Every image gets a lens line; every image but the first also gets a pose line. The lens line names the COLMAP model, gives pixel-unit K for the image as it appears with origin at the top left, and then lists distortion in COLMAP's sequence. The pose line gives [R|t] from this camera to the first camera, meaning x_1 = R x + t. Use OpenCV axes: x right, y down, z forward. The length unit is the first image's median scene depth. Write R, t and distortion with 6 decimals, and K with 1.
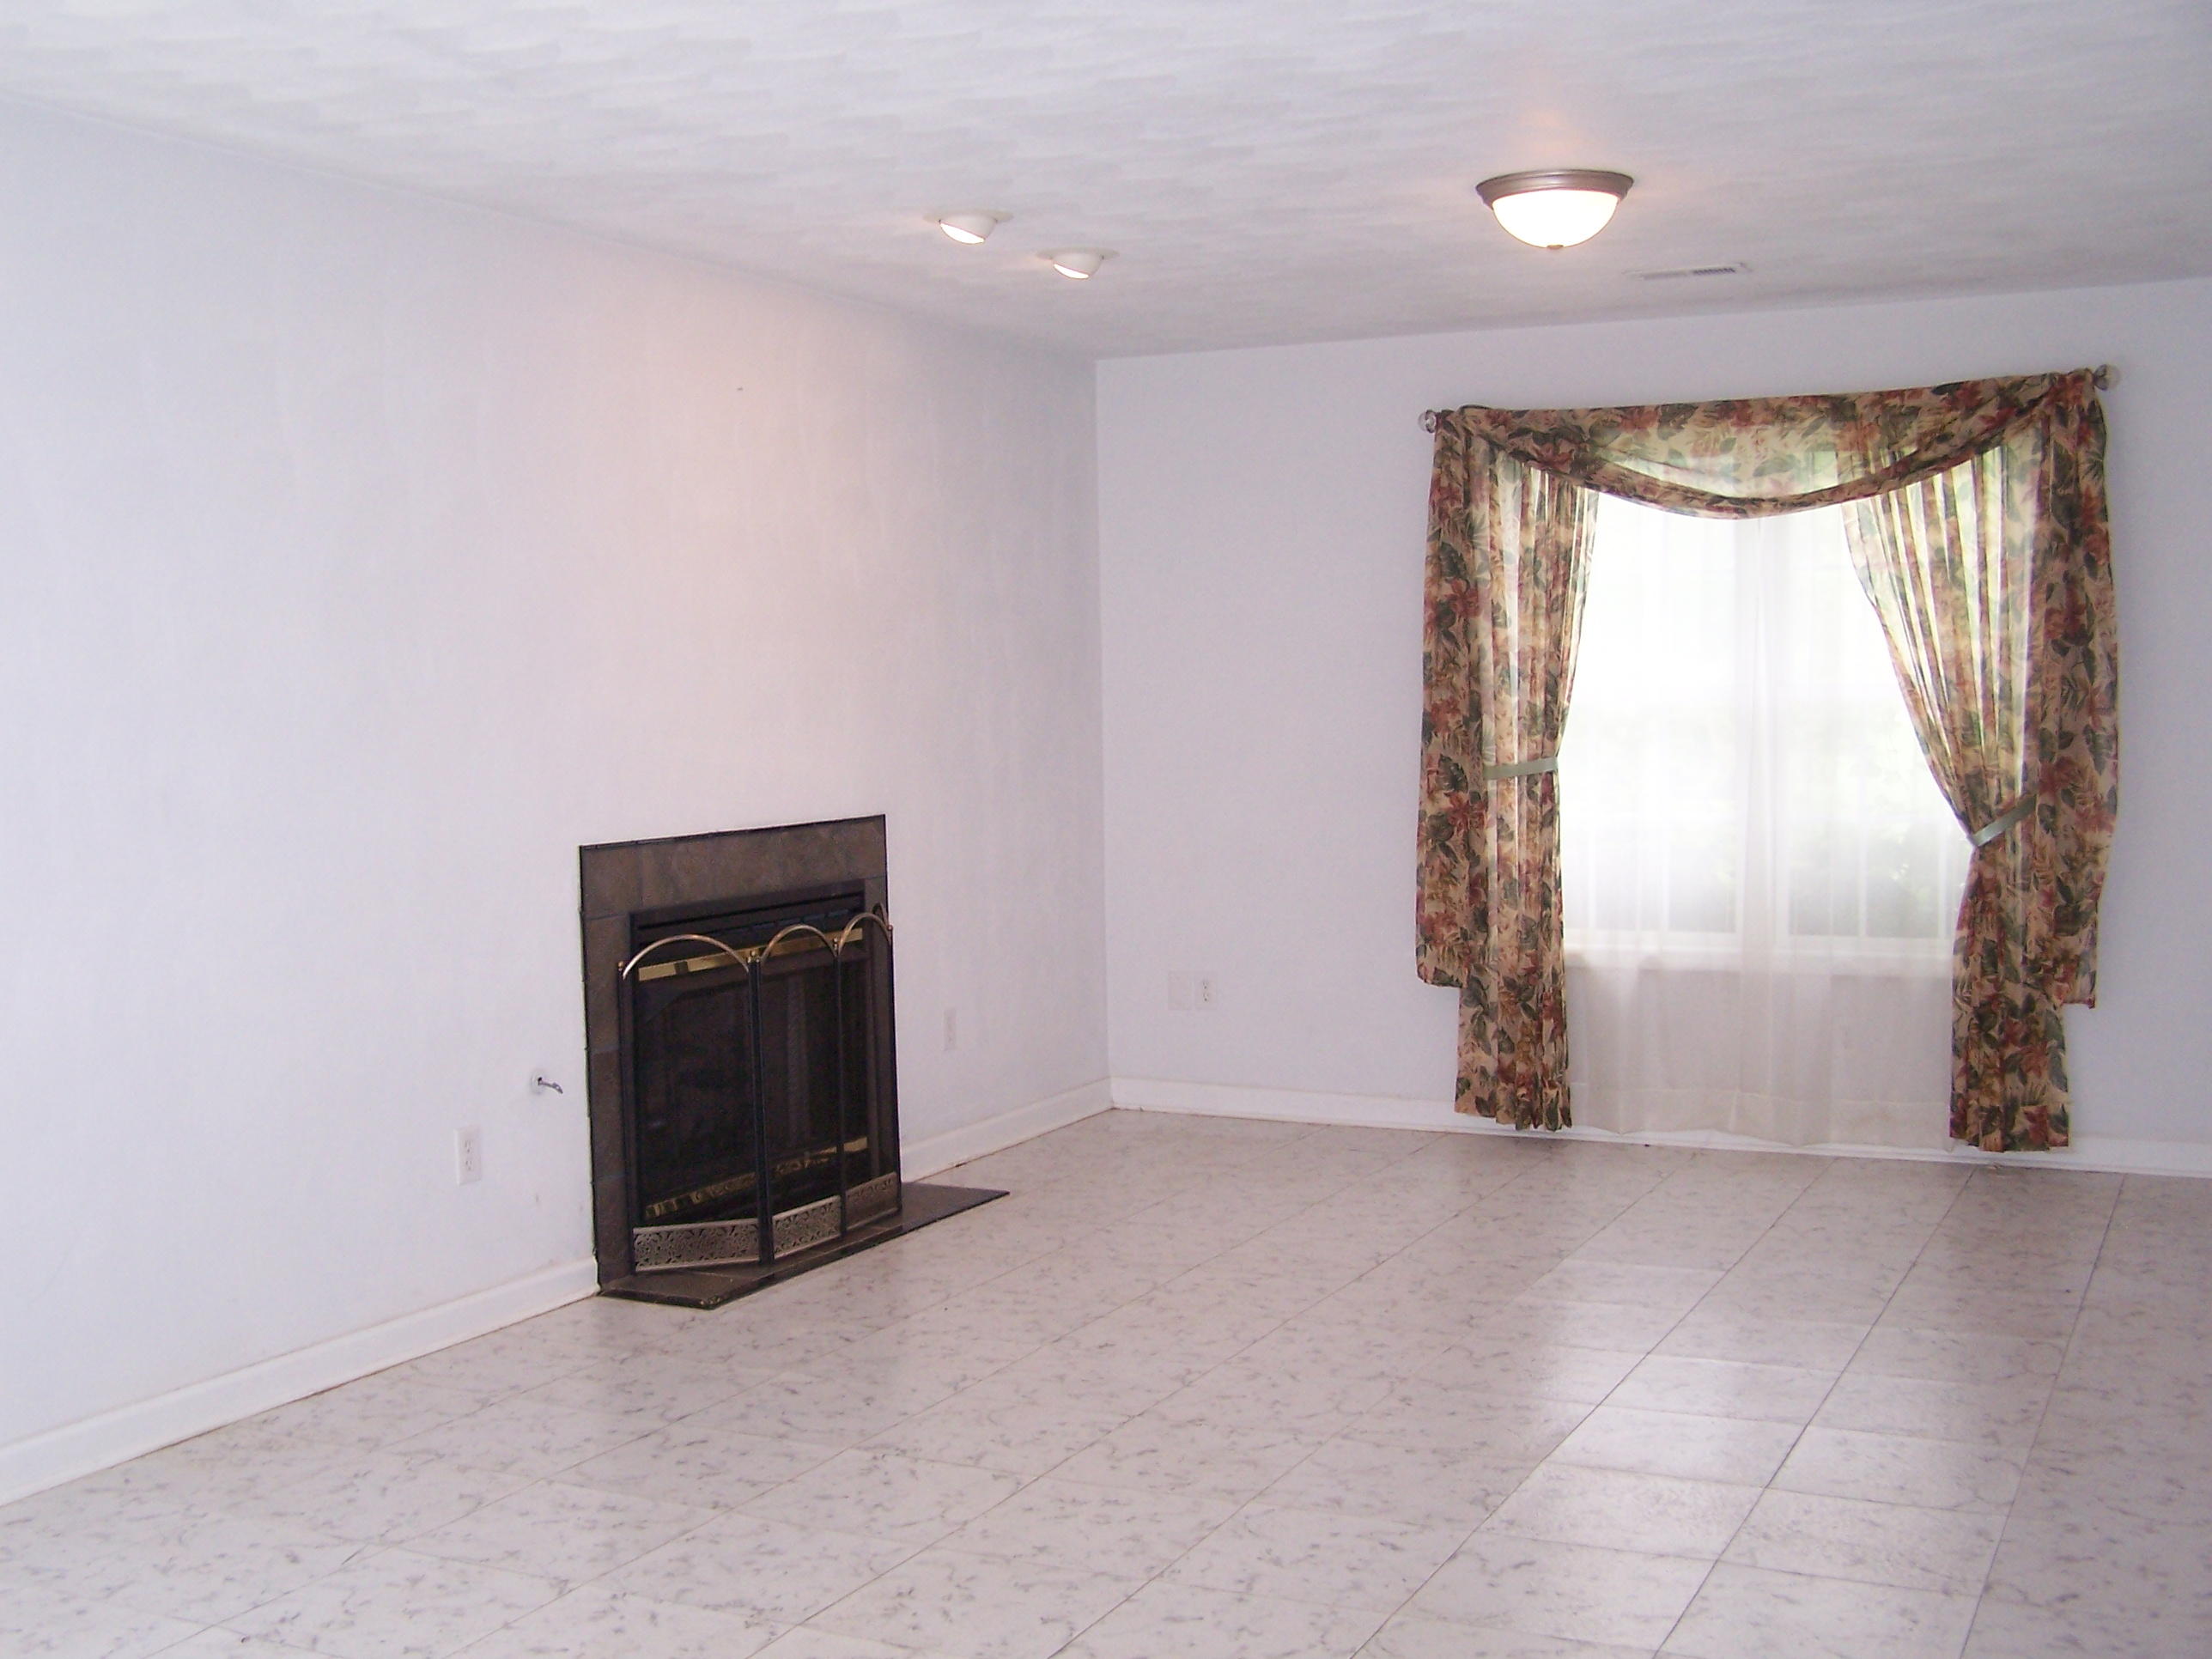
lens RADIAL K [[2488.6, 0, 1108.4], [0, 2488.6, 837.4], [0, 0, 1]] dist [-0.081775, 0.000000]
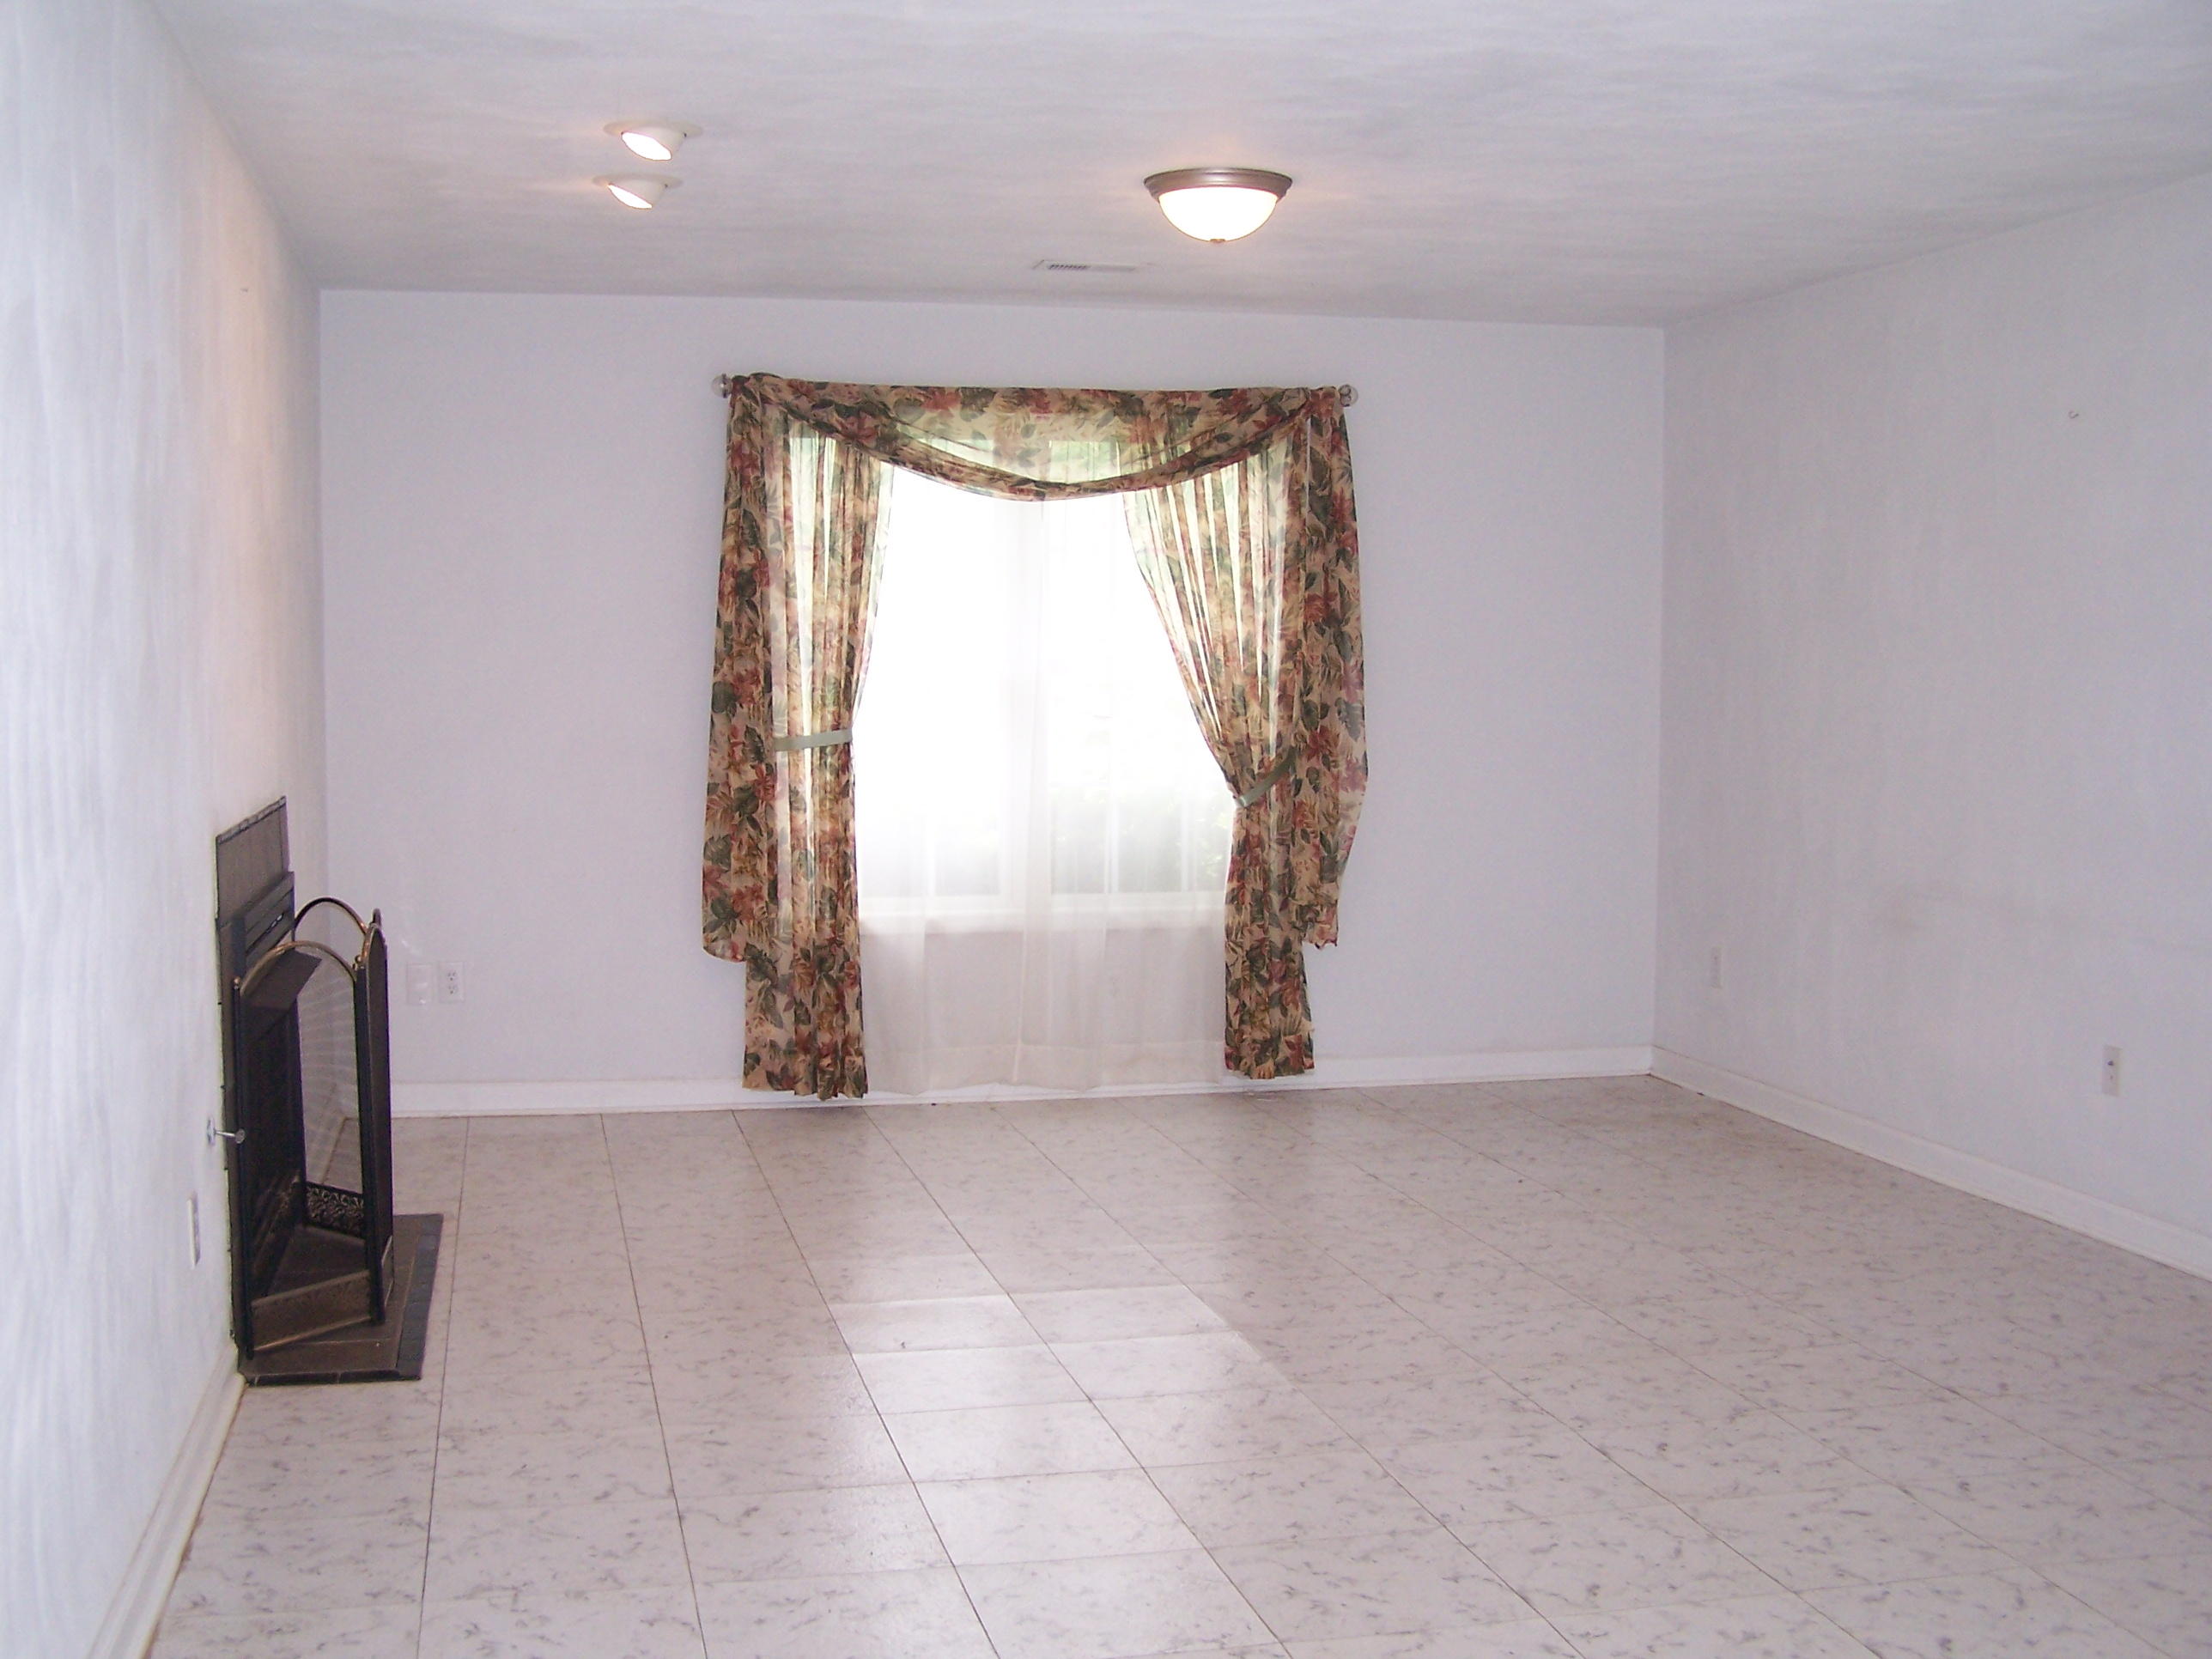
lens RADIAL K [[2488.6, 0, 1097.3], [0, 2488.6, 817.7], [0, 0, 1]] dist [-0.081775, 0.000000]
pose [[0.789642, -0.025001, 0.613058, -0.385381], [0.021191, 0.999685, 0.013473, -0.007933], [-0.613202, 0.002352, 0.789923, 0.148867]]
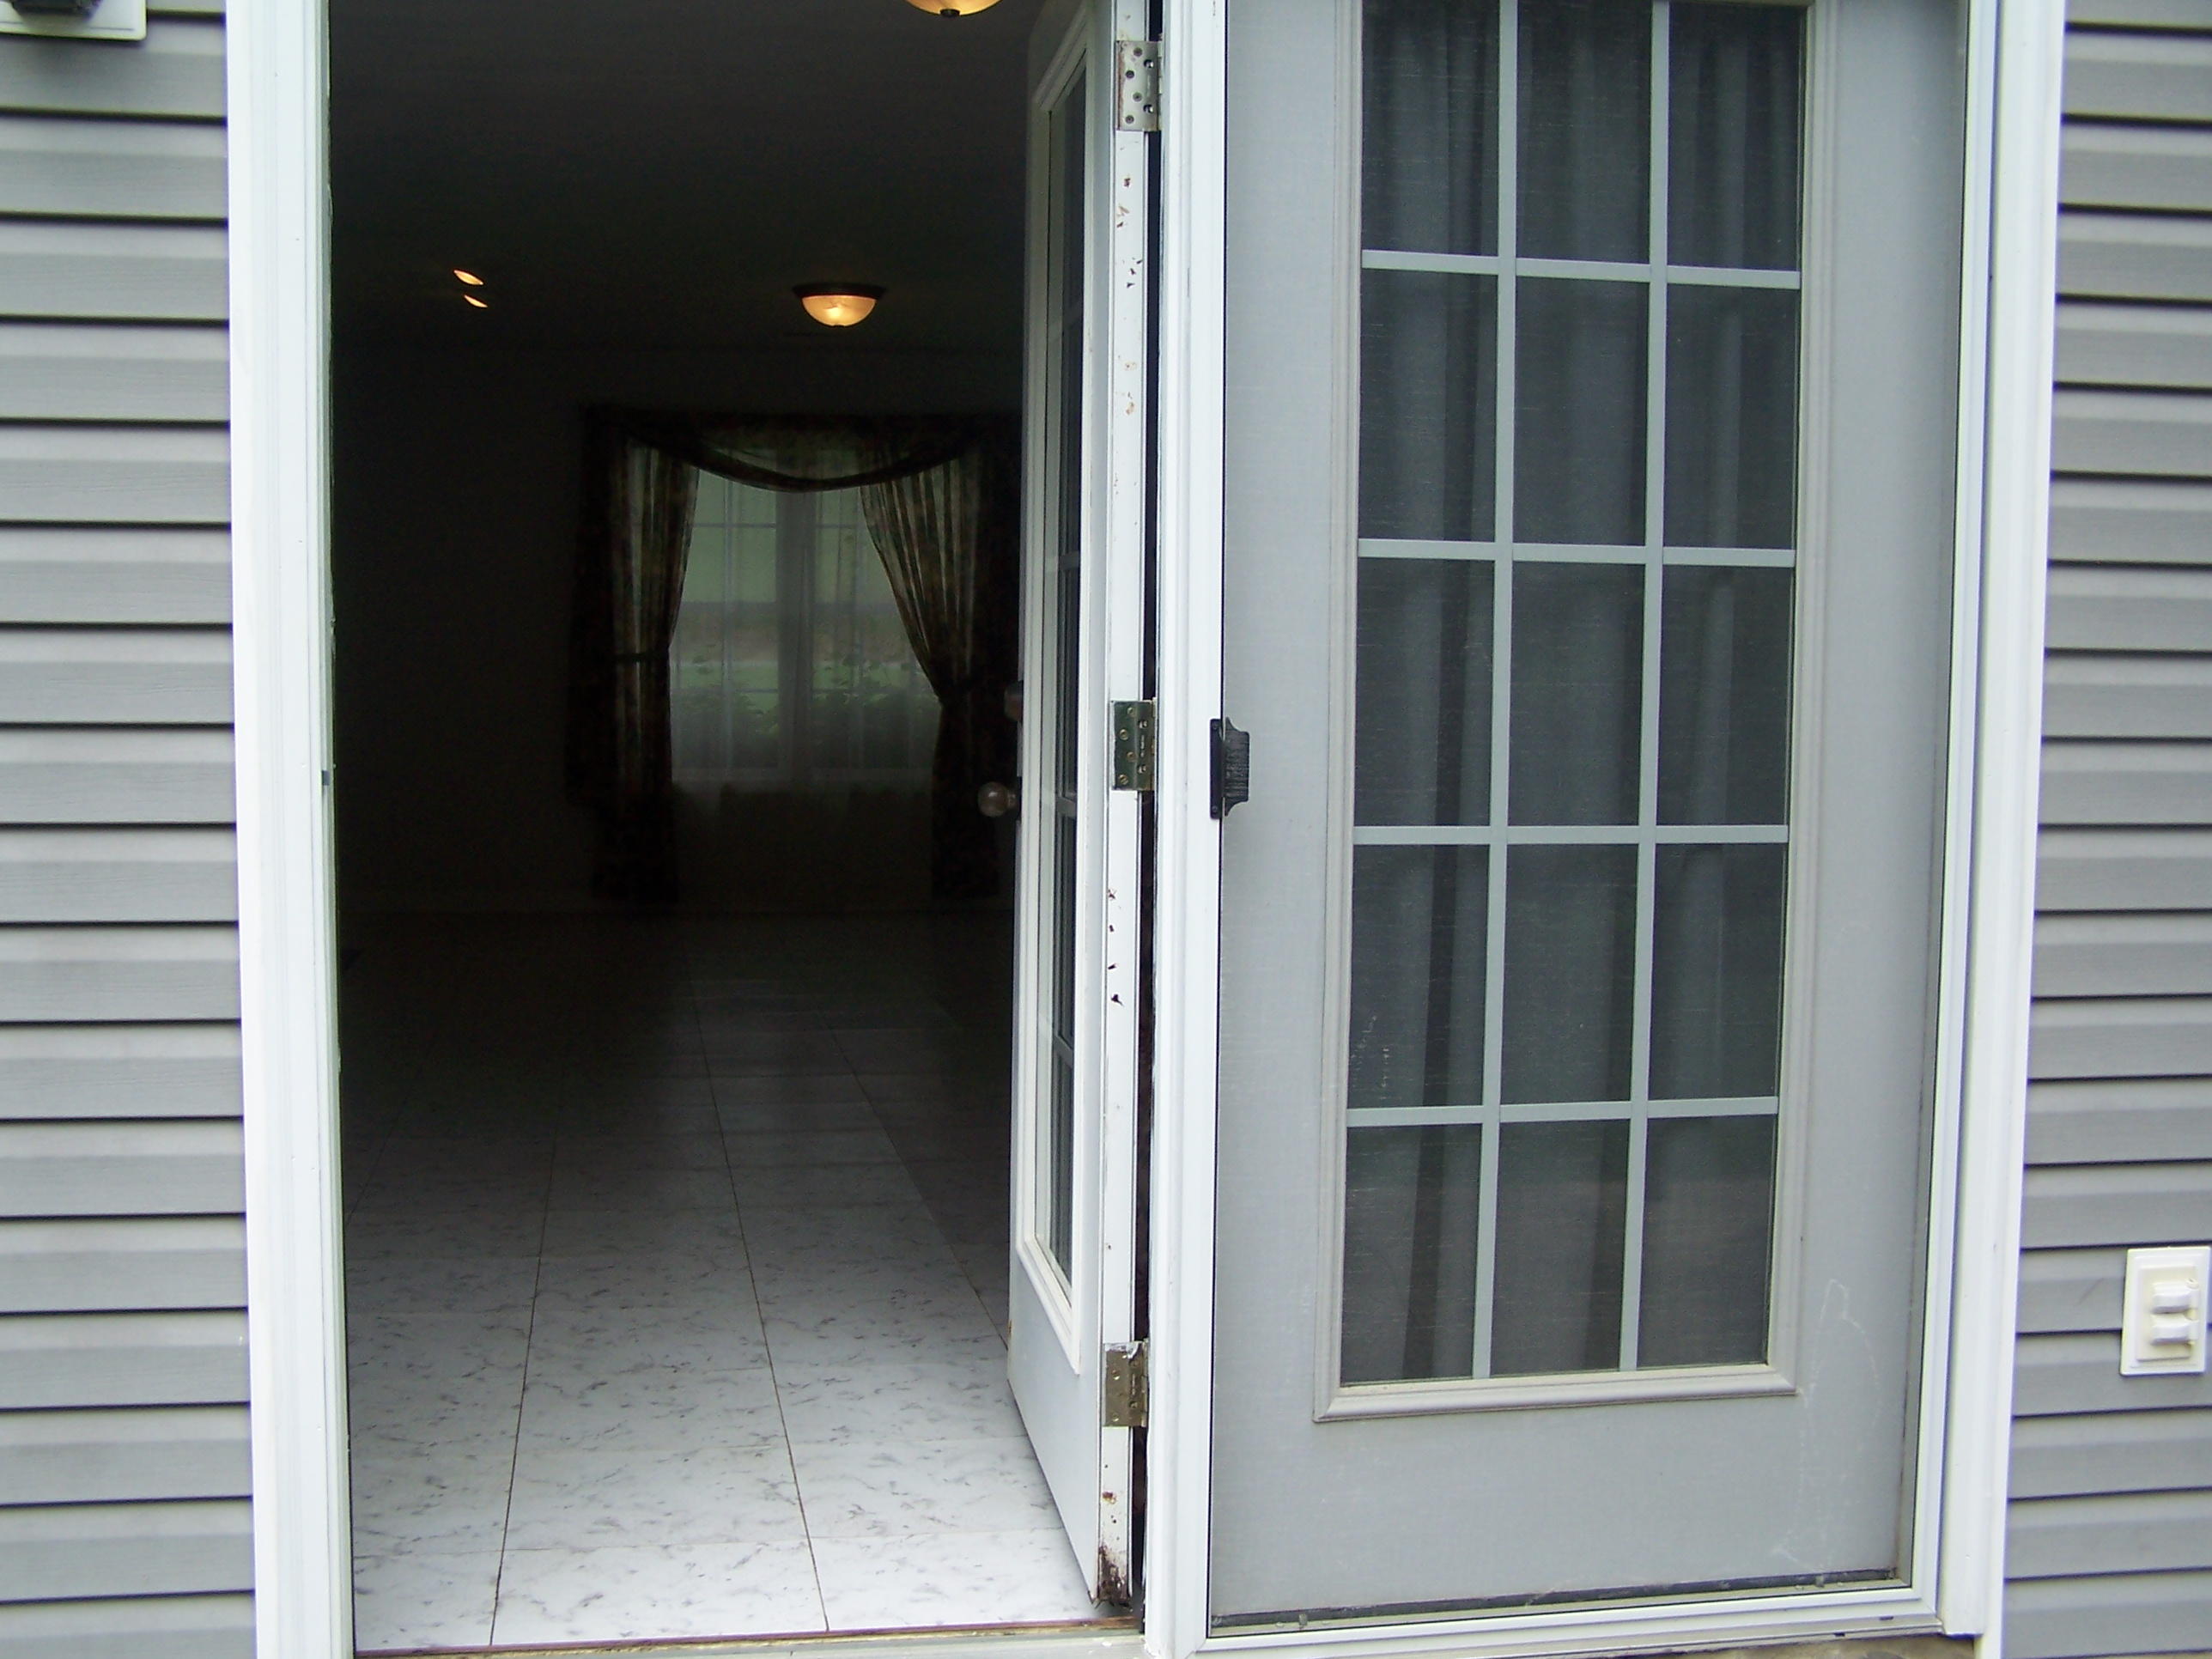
lens RADIAL K [[2488.6, 0, 1089.6], [0, 2488.6, 811.7], [0, 0, 1]] dist [-0.081775, 0.000000]
pose [[0.813025, -0.016391, 0.581998, -0.501990], [0.013926, 0.999865, 0.008705, 0.058150], [-0.582062, 0.001028, 0.813144, -0.356283]]
